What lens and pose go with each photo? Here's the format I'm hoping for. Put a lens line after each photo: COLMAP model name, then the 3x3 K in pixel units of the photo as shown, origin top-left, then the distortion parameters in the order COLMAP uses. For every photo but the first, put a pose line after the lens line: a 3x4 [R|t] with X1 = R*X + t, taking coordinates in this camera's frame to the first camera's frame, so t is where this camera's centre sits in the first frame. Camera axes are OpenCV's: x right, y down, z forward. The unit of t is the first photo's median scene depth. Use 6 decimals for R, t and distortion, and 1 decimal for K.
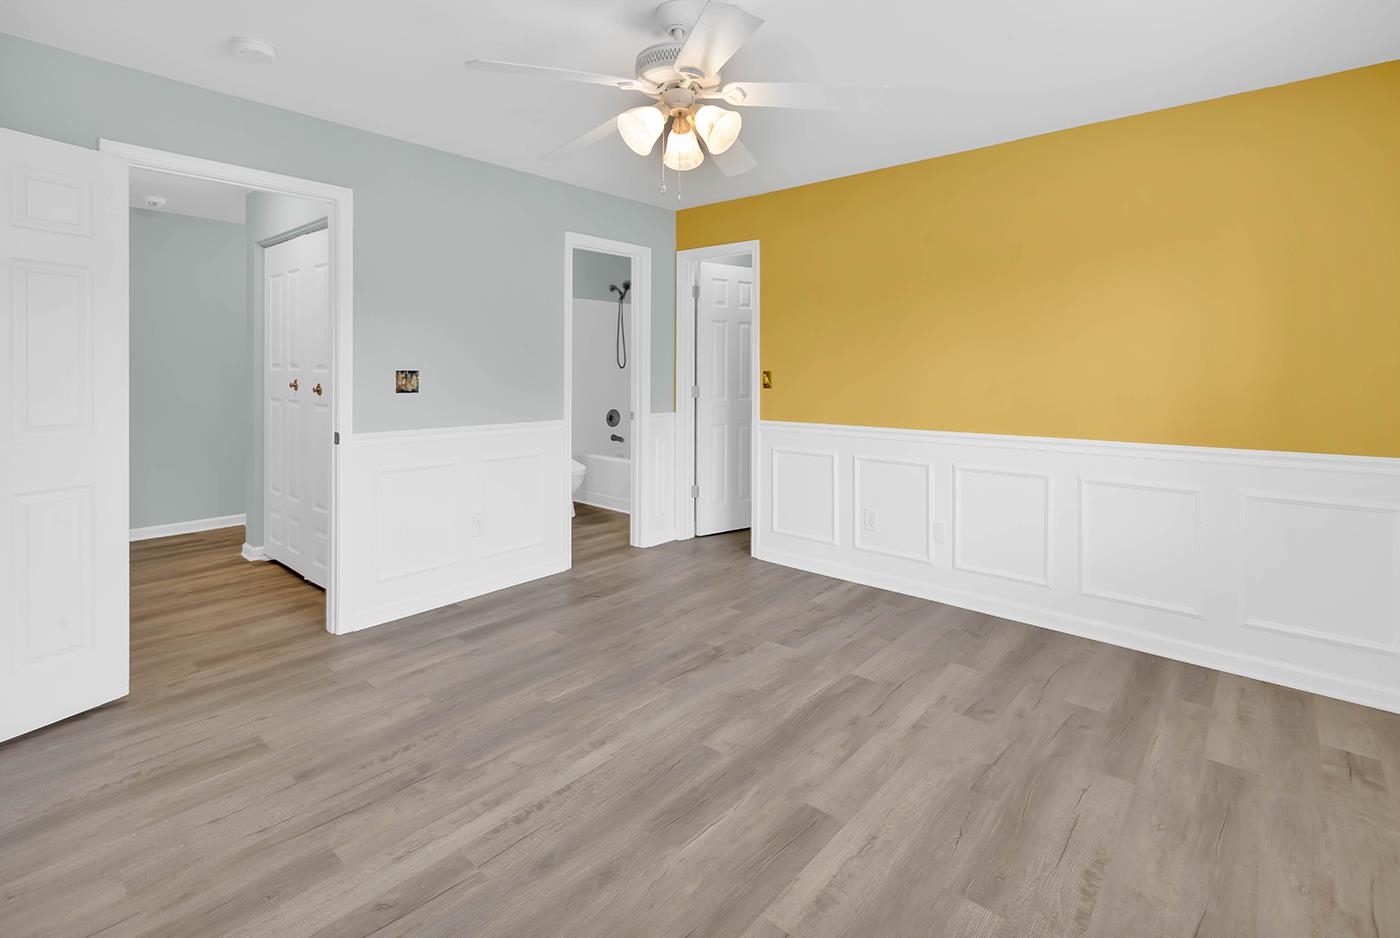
lens RADIAL K [[648.0, 0, 695.7], [0, 648.0, 441.5], [0, 0, 1]] dist [0.006046, -0.000129]
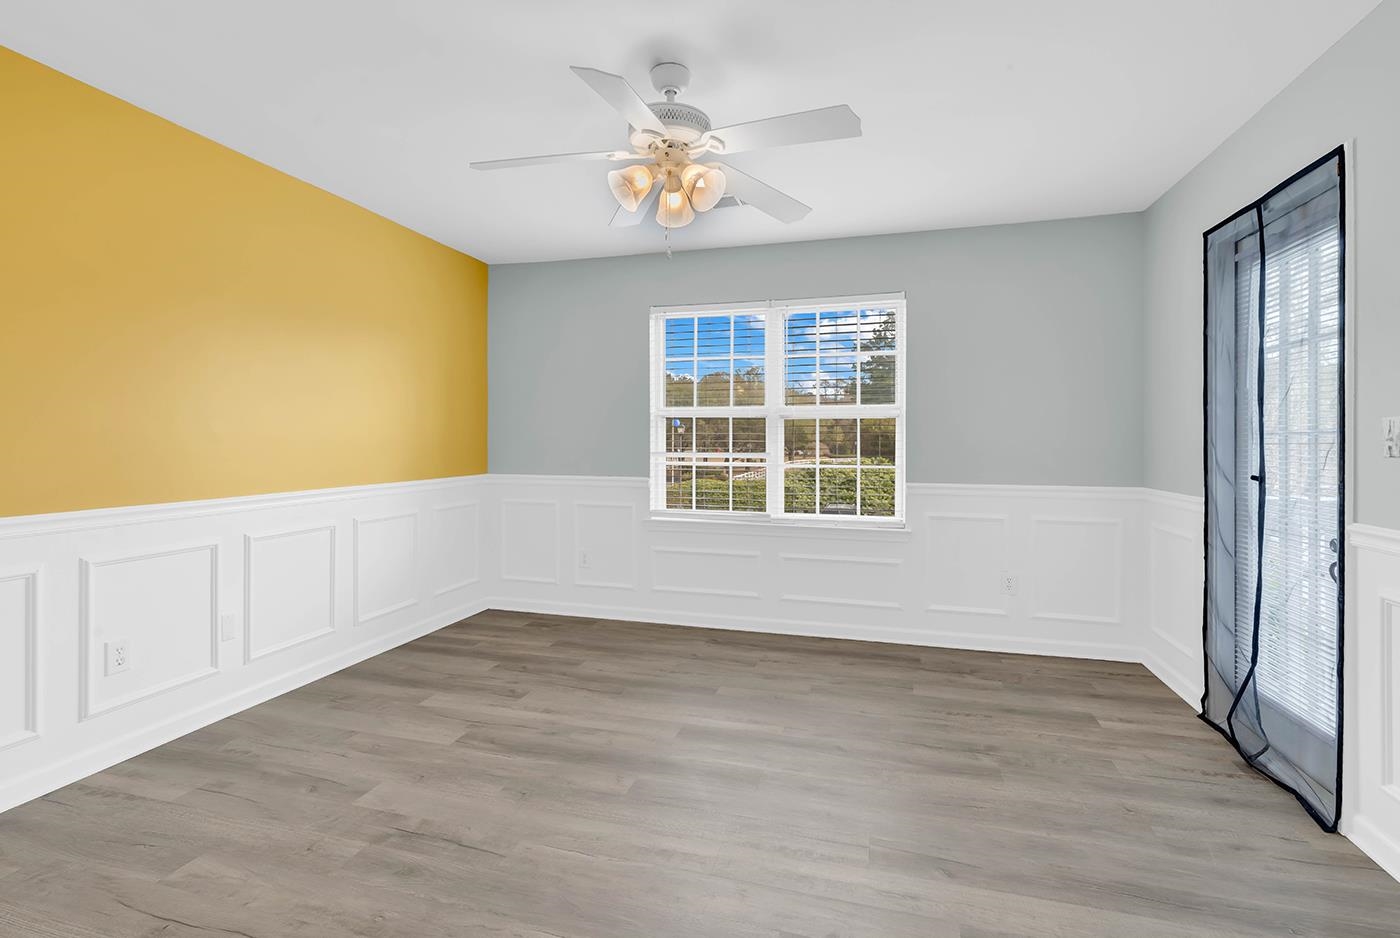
lens RADIAL K [[648.0, 0, 695.7], [0, 648.0, 441.5], [0, 0, 1]] dist [0.006046, -0.000129]
pose [[-0.428212, -0.003222, 0.903672, -0.853358], [0.097259, 0.994021, 0.049631, -0.100844], [-0.898429, 0.109143, -0.425338, 1.158270]]
